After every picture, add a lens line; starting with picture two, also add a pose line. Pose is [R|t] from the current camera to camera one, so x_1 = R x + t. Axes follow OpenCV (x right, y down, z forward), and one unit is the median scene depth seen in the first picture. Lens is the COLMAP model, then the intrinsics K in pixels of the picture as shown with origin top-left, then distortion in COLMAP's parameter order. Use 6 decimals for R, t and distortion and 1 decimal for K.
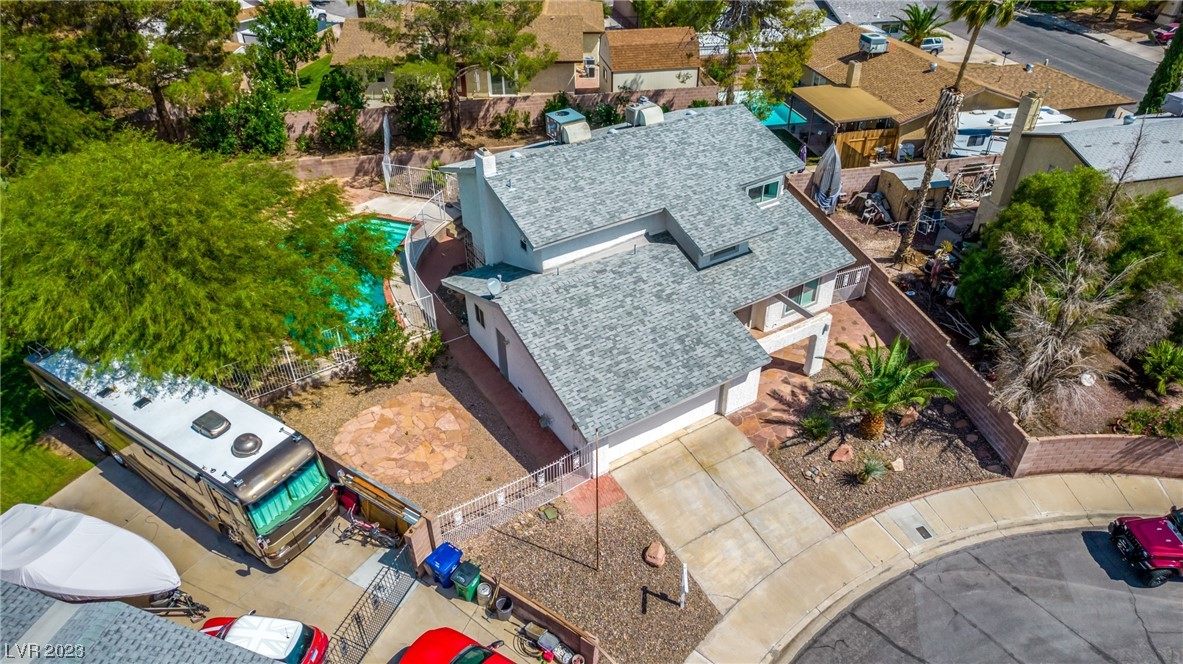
lens RADIAL K [[755.4, 0, 592.8], [0, 755.4, 335.7], [0, 0, 1]] dist [-0.076782, 0.067226]
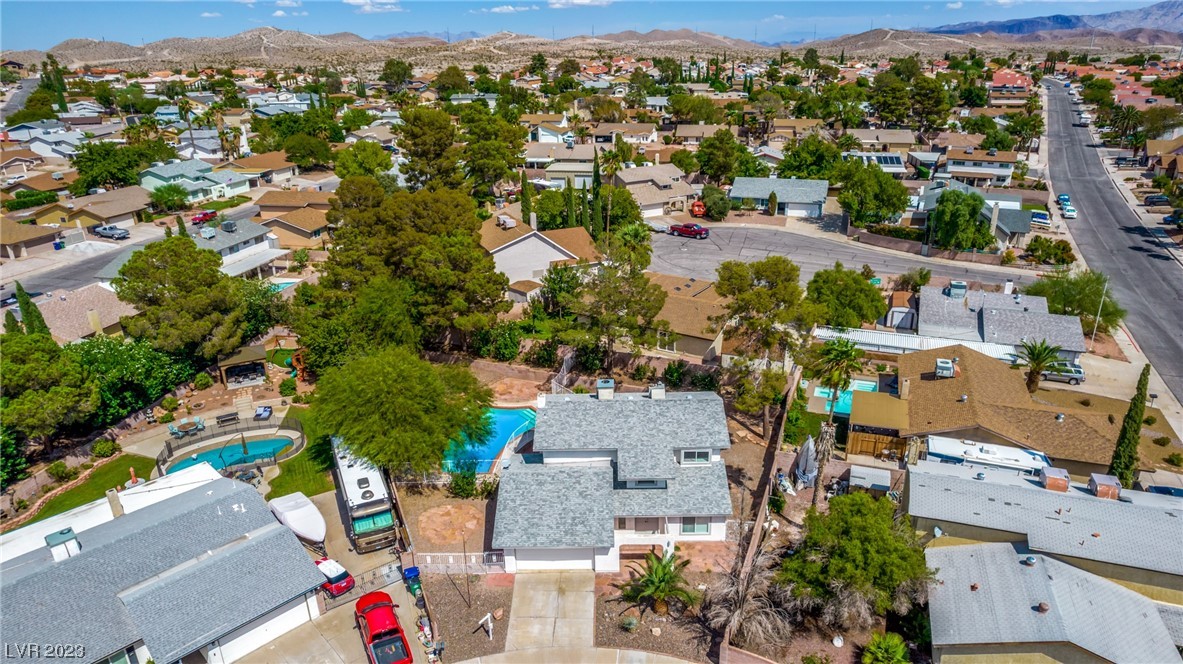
lens RADIAL K [[755.4, 0, 592.8], [0, 755.4, 335.7], [0, 0, 1]] dist [-0.076782, 0.067226]
pose [[0.836207, 0.189931, -0.514475, 0.957029], [-0.306011, 0.940086, -0.150322, -0.143896], [0.455100, 0.283135, 0.844227, -0.618076]]
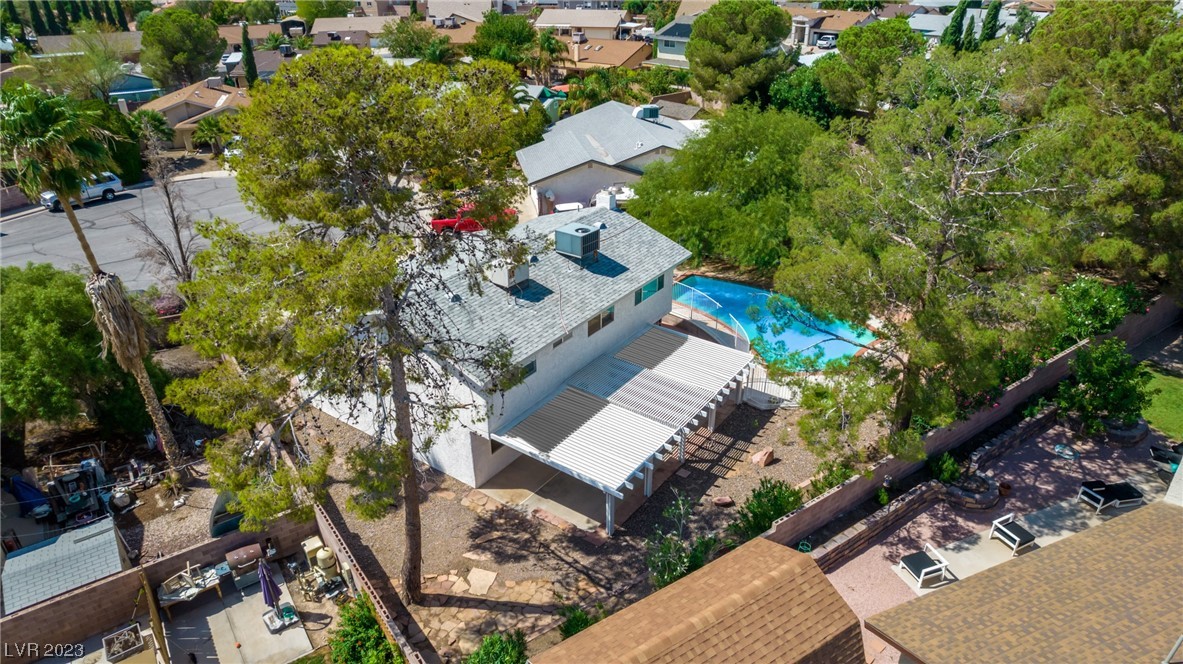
lens RADIAL K [[755.4, 0, 592.8], [0, 755.4, 335.7], [0, 0, 1]] dist [-0.076782, 0.067226]
pose [[-0.925018, 0.193295, -0.327075, 0.321498], [-0.205698, 0.468996, 0.858913, -1.210443], [0.319421, 0.861789, -0.394070, 1.731266]]
